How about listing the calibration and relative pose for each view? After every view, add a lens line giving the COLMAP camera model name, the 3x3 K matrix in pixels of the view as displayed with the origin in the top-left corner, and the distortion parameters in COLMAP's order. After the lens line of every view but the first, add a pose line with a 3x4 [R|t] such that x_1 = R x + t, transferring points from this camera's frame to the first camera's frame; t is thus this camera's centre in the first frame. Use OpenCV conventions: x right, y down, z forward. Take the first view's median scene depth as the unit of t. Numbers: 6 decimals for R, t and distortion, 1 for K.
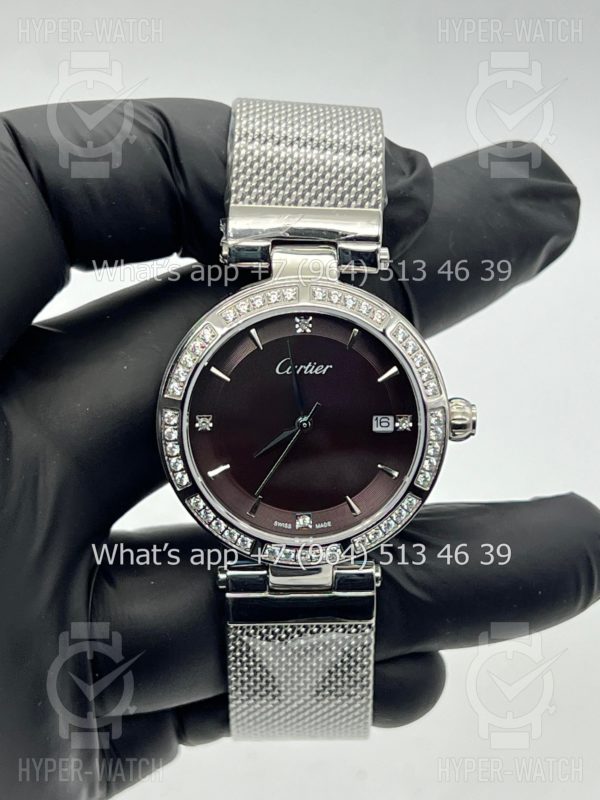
lens RADIAL K [[2036.7, 0, 299.1], [0, 2036.7, 399.6], [0, 0, 1]] dist [0.475692, 0.000000]
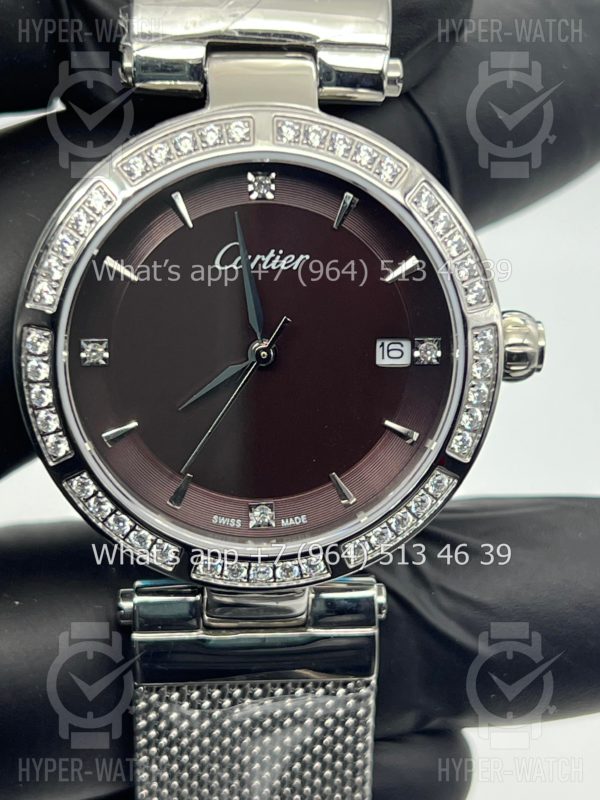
lens RADIAL K [[2036.7, 0, 300.8], [0, 2036.7, 391.2], [0, 0, 1]] dist [0.475692, 0.000000]
pose [[0.998940, -0.003874, 0.045869, -0.013902], [0.003604, 0.999976, 0.005978, 0.019581], [-0.045891, -0.005806, 0.998930, 0.399784]]
